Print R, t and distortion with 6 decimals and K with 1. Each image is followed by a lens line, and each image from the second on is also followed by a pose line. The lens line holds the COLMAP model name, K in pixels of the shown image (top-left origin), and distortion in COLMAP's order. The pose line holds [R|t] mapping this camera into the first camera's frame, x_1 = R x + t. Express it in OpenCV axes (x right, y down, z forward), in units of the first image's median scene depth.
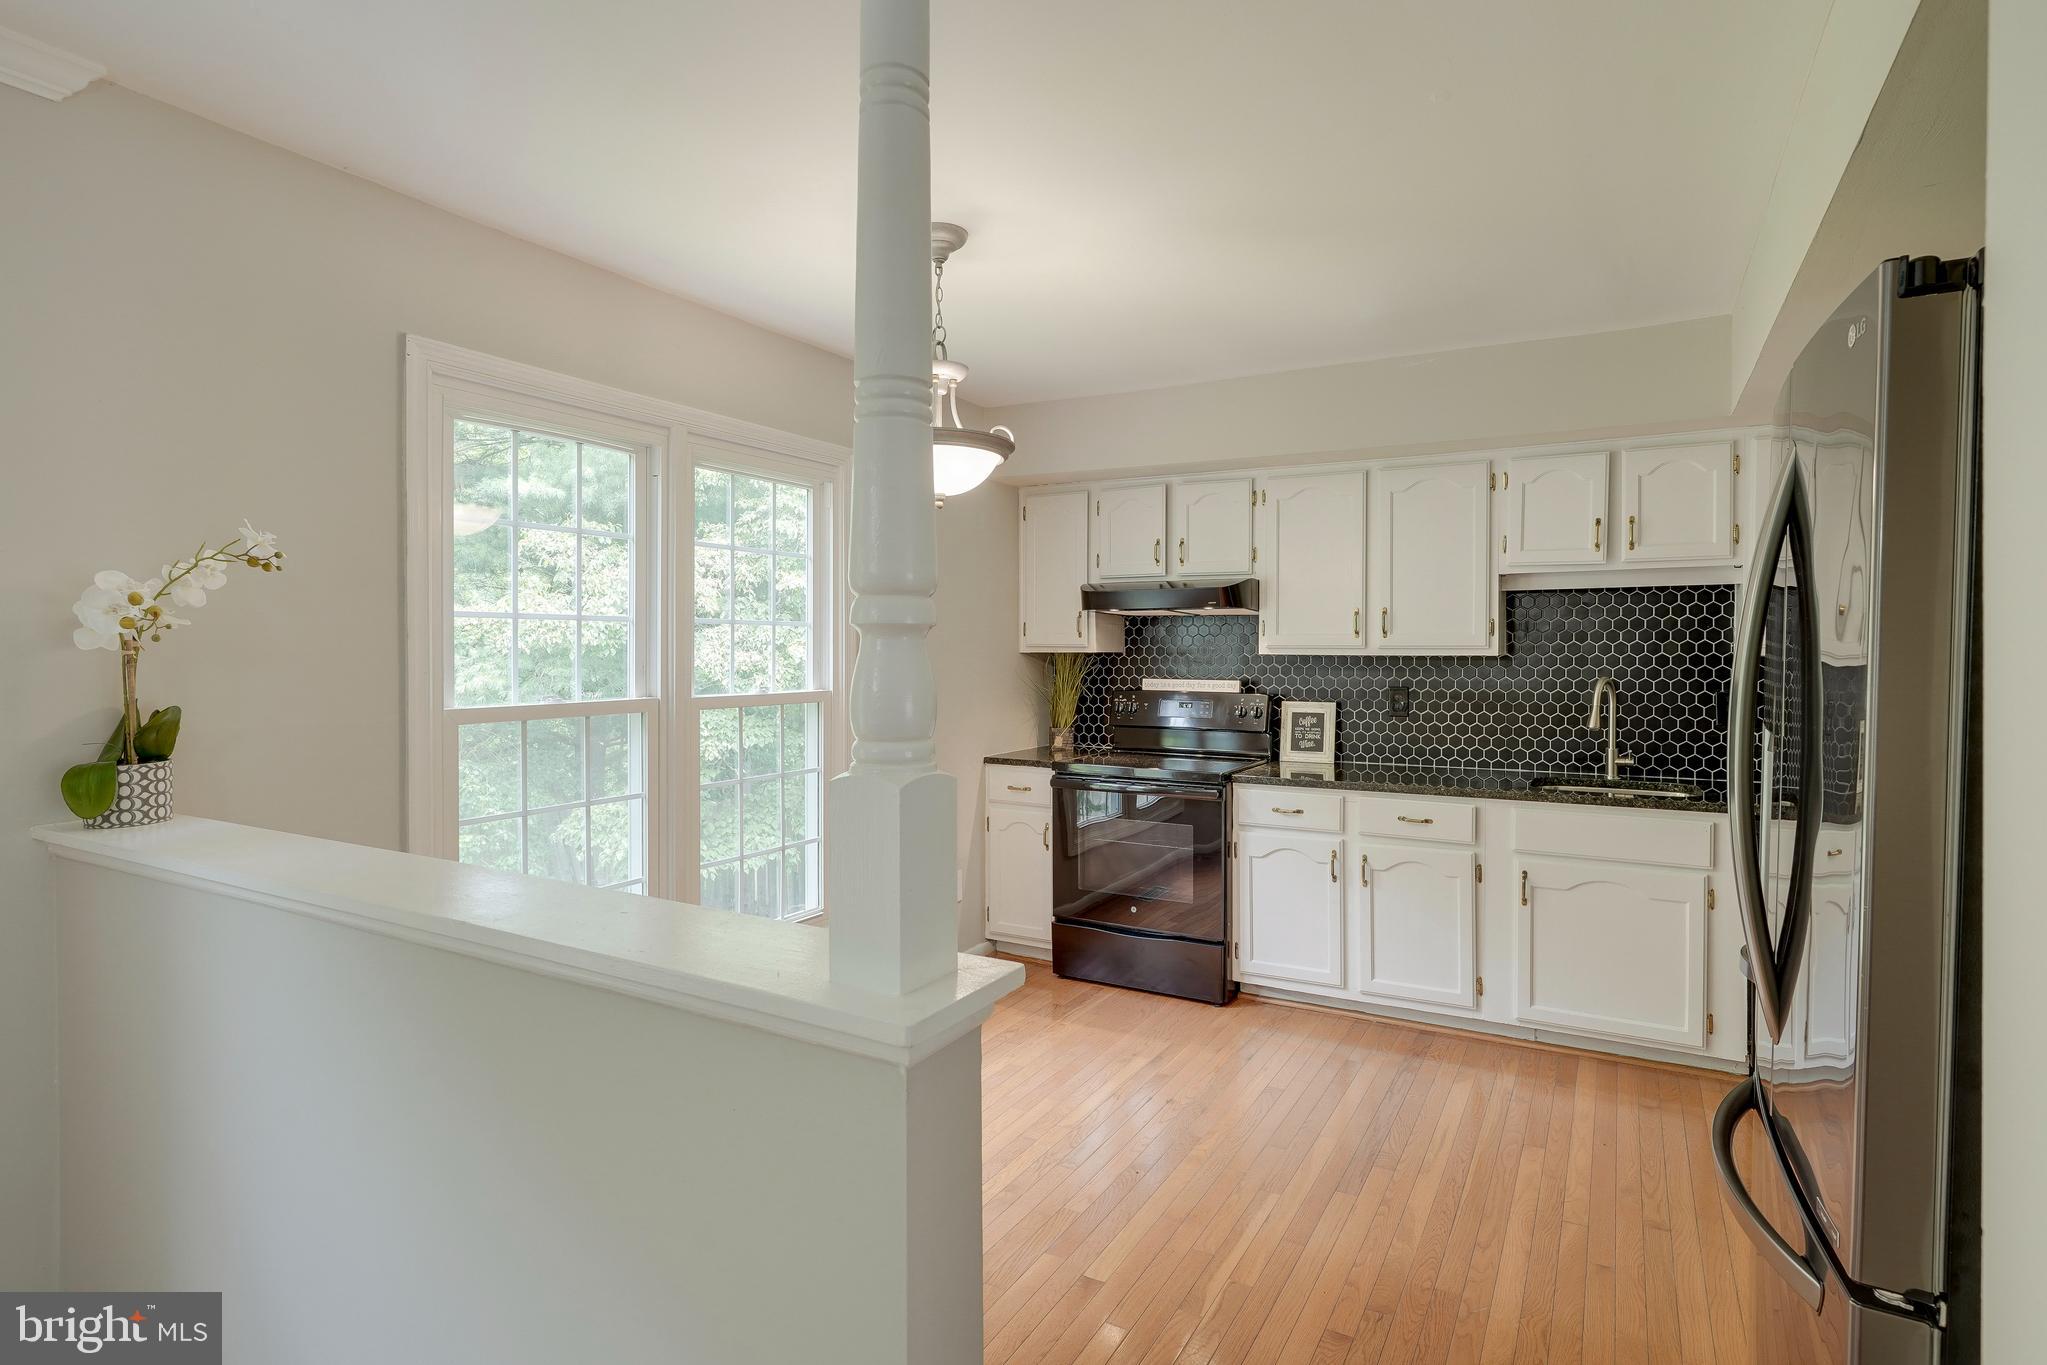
lens RADIAL K [[1029.5, 0, 1053.8], [0, 1029.5, 671.3], [0, 0, 1]] dist [-0.004623, -0.000150]
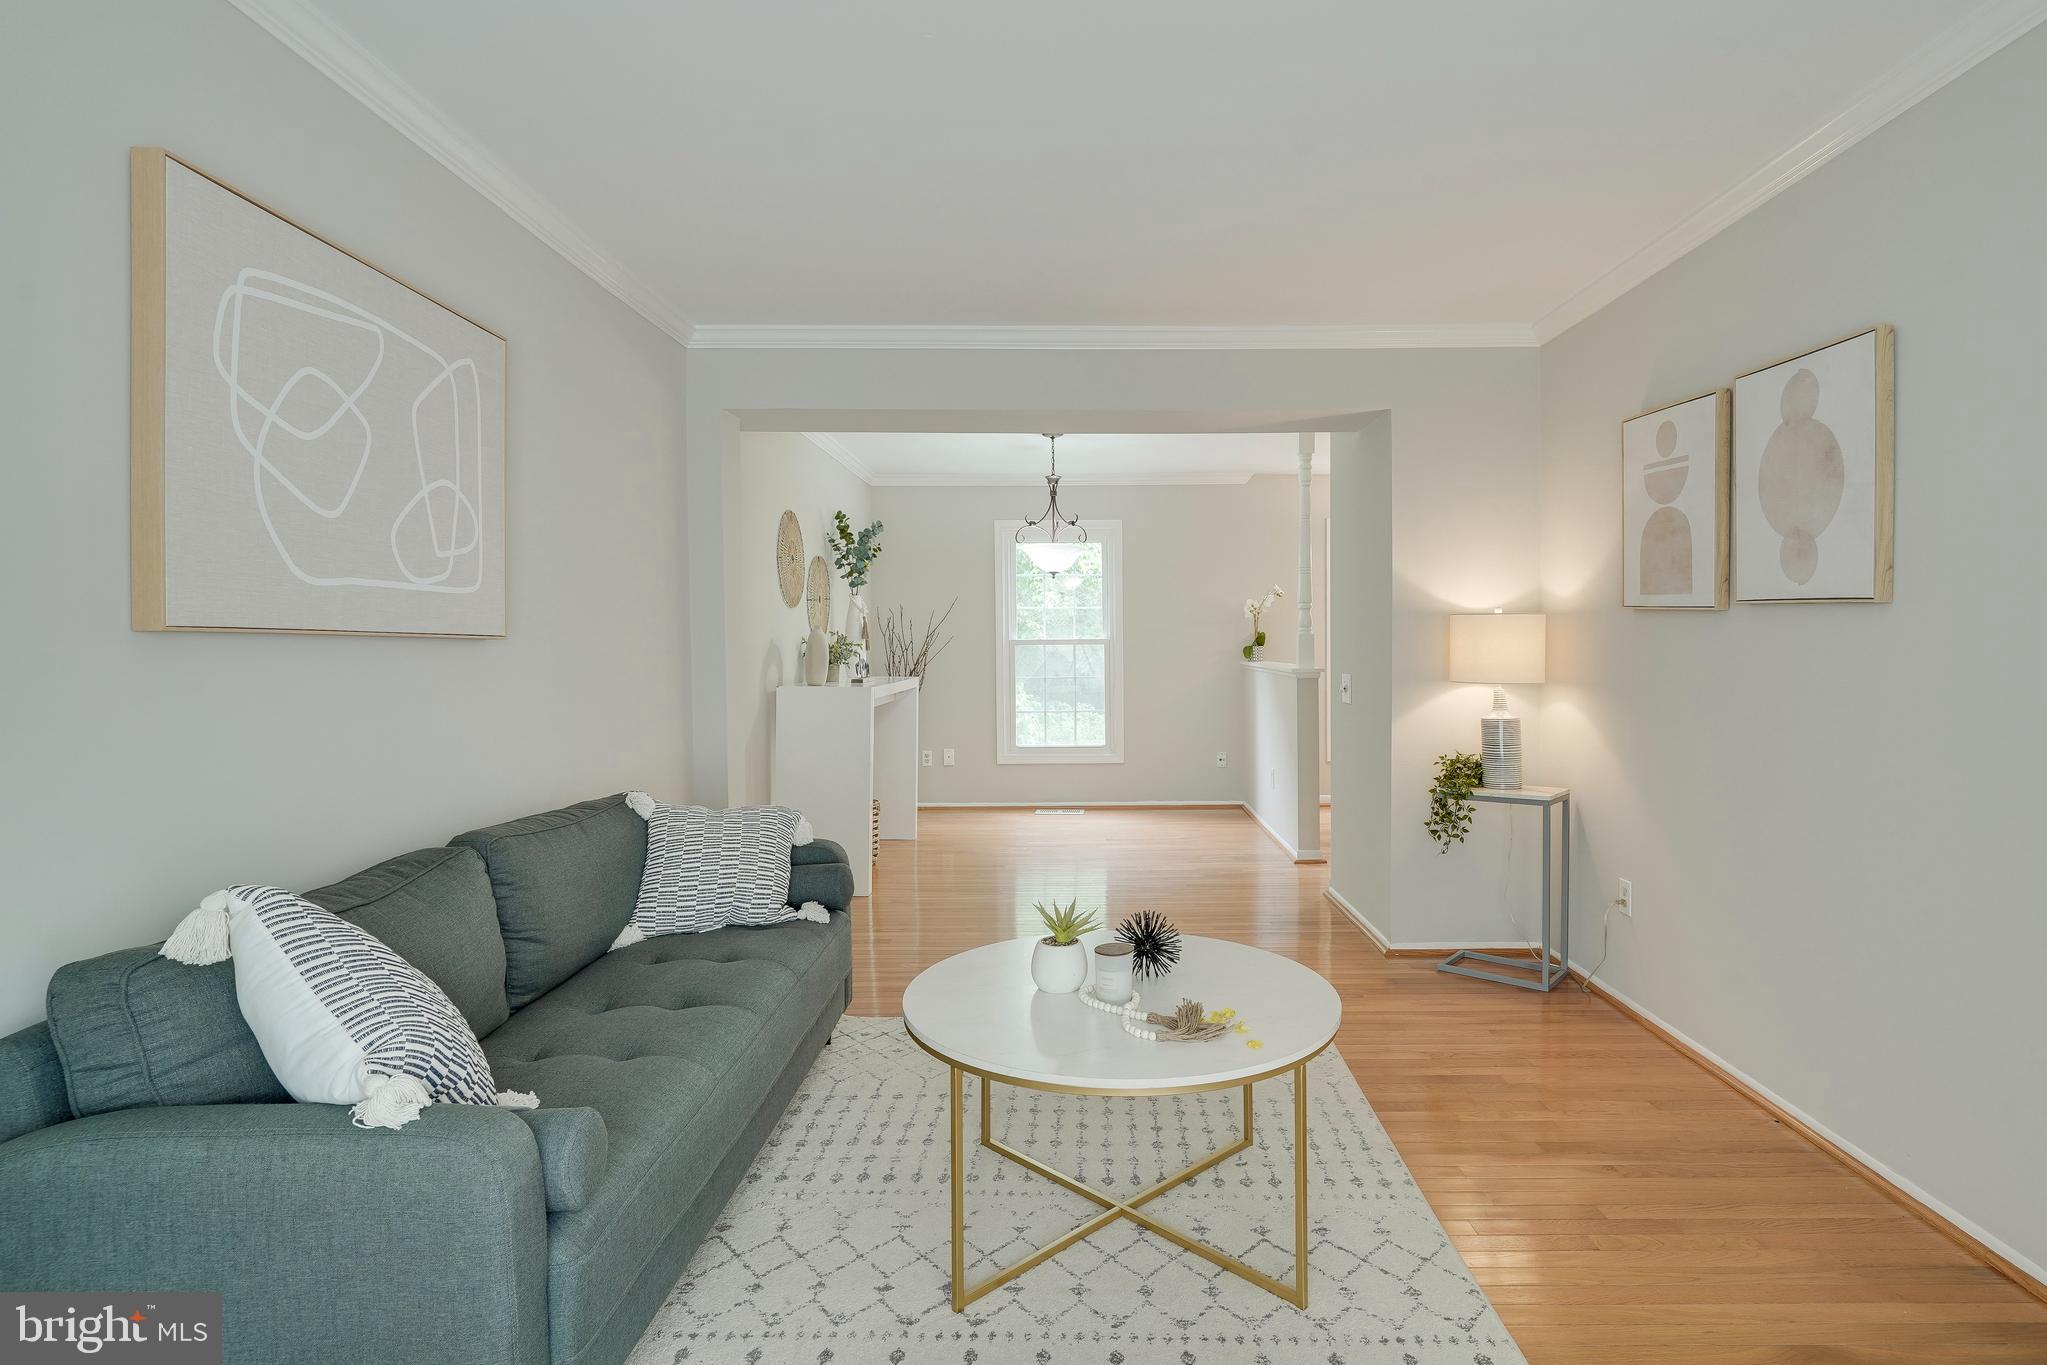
lens RADIAL K [[1058.5, 0, 1101.8], [0, 1058.5, 657.0], [0, 0, 1]] dist [-0.002959, 0.004111]
pose [[0.503275, 0.013628, -0.864019, 1.028002], [-0.012299, 0.999887, 0.008606, 0.045000], [0.864039, 0.006295, 0.503386, -0.696185]]
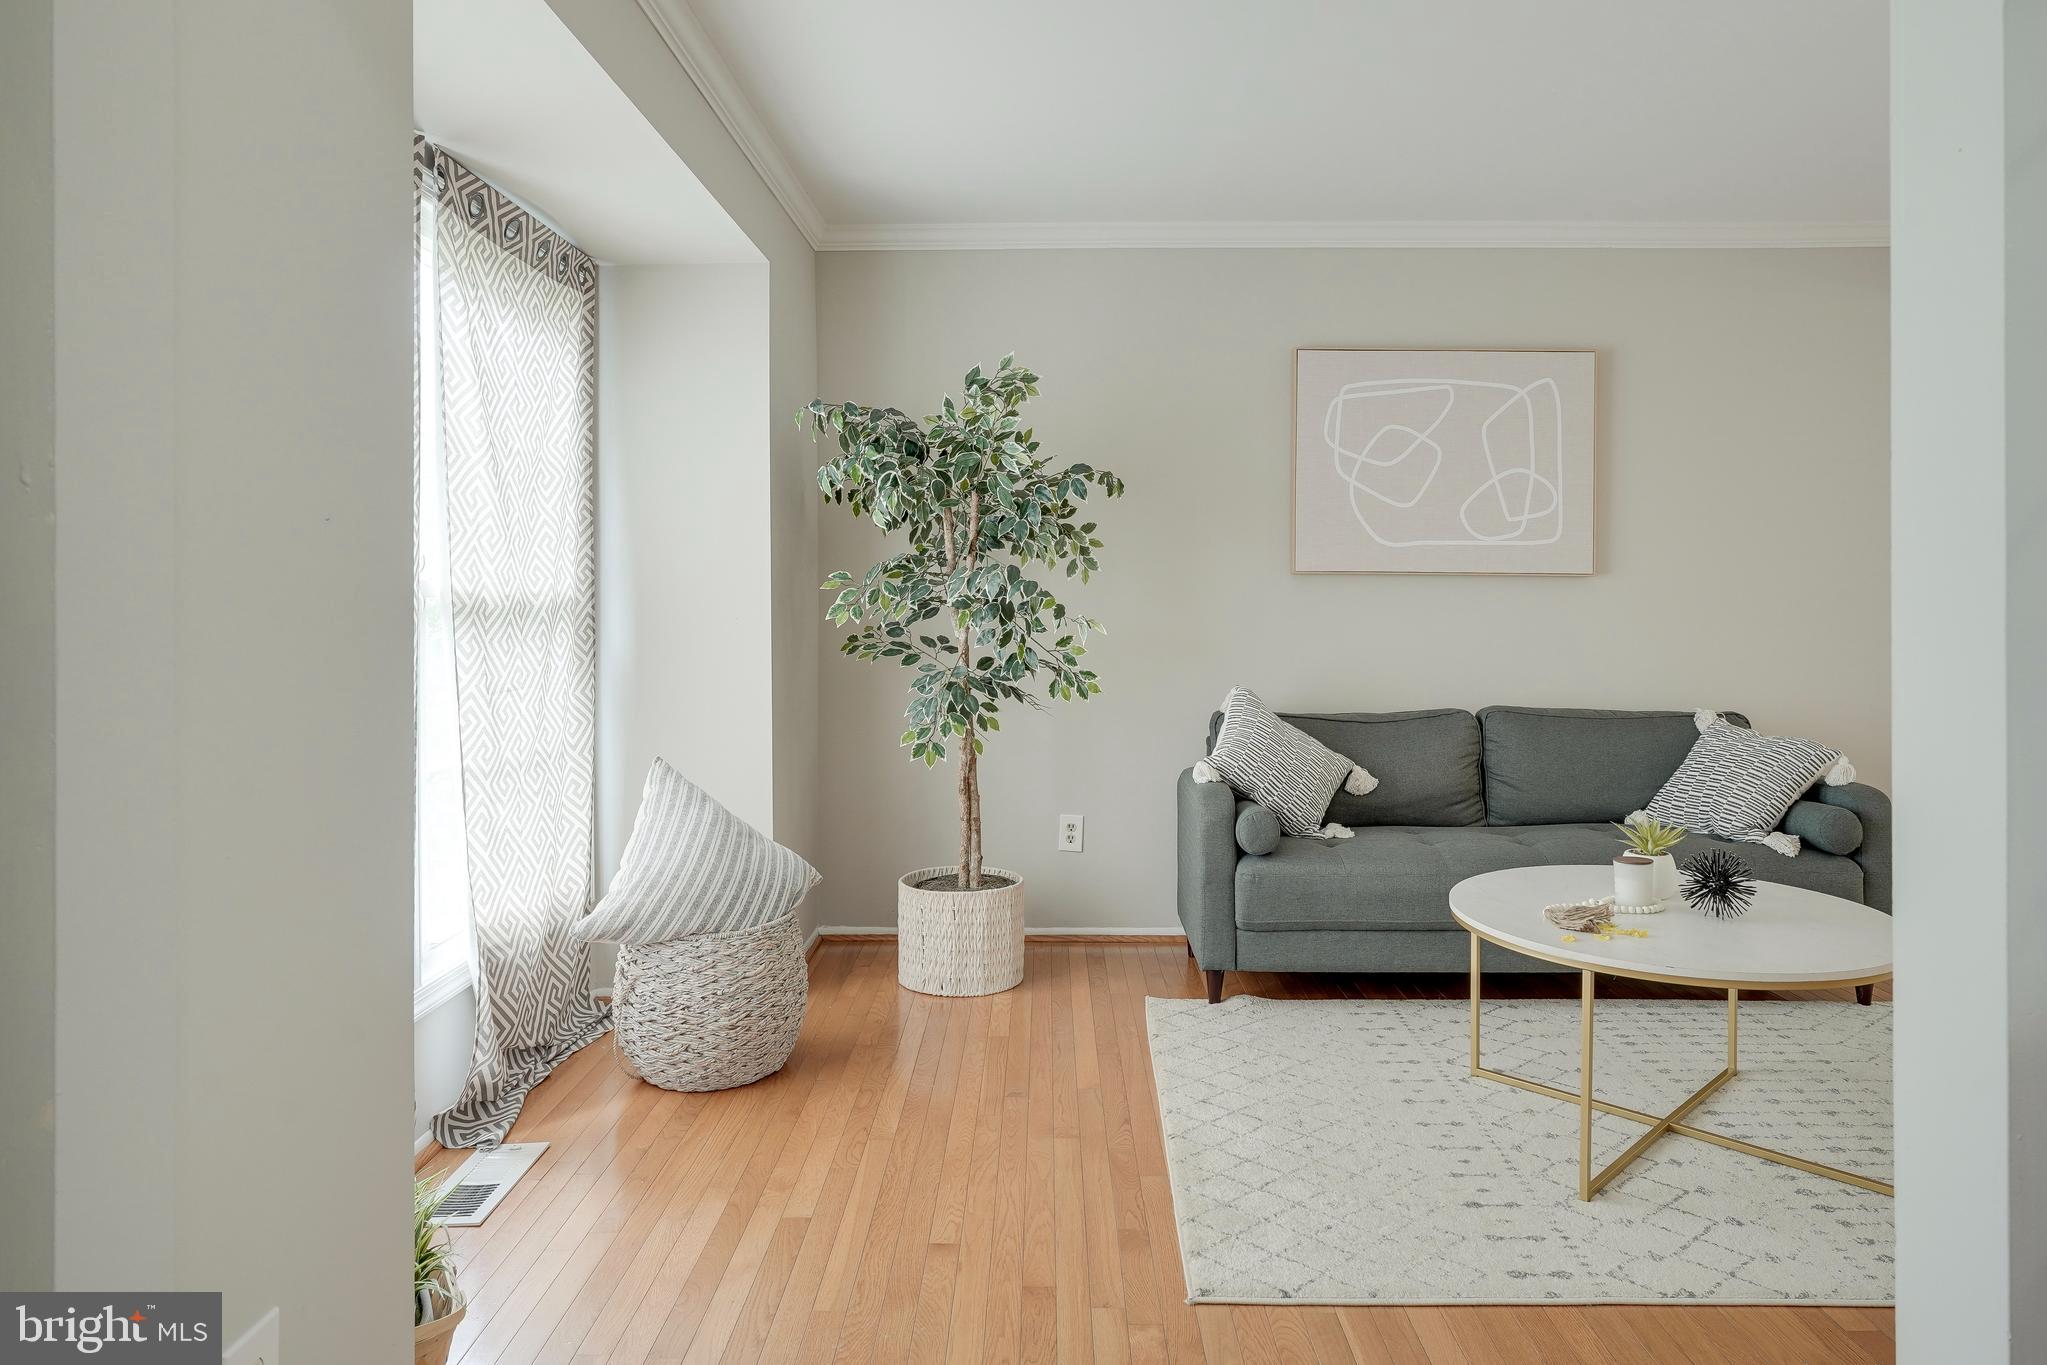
lens RADIAL K [[1290.1, 0, 1029.2], [0, 1290.1, 592.8], [0, 0, 1]] dist [-0.001764, 0.003887]
pose [[-0.878804, 0.004530, -0.477161, 1.183152], [-0.004187, 0.999843, 0.017202, 0.041455], [0.477164, 0.017115, -0.878647, -0.003265]]
